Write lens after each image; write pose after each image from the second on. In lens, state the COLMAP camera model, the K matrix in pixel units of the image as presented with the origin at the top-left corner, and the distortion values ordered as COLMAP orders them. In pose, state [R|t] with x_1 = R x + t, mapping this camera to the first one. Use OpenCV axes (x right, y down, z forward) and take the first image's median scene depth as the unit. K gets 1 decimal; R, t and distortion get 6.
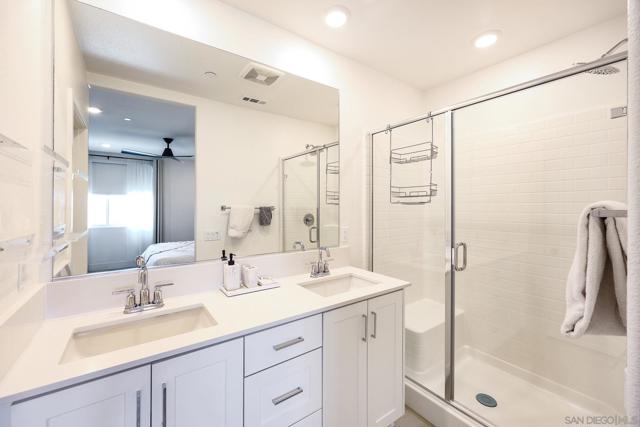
lens RADIAL K [[259.7, 0, 316.3], [0, 259.7, 208.8], [0, 0, 1]] dist [-0.000851, -0.000039]
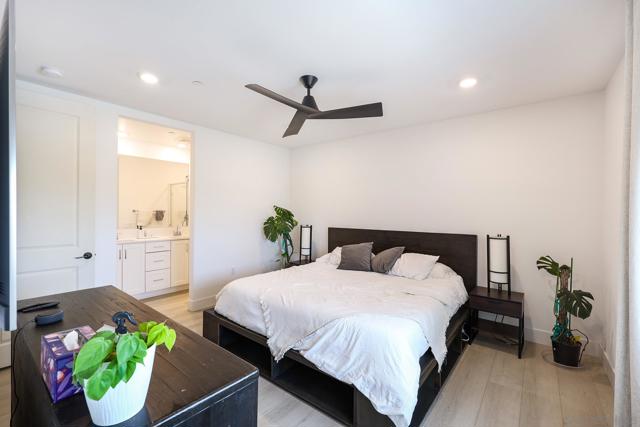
lens RADIAL K [[282.9, 0, 314.8], [0, 282.9, 208.1], [0, 0, 1]] dist [0.000982, 0.000130]
pose [[0.966901, 0.003363, 0.255128, 0.374026], [-0.000345, 0.999929, -0.011873, -0.000671], [-0.255150, 0.011393, 0.966834, -1.282268]]
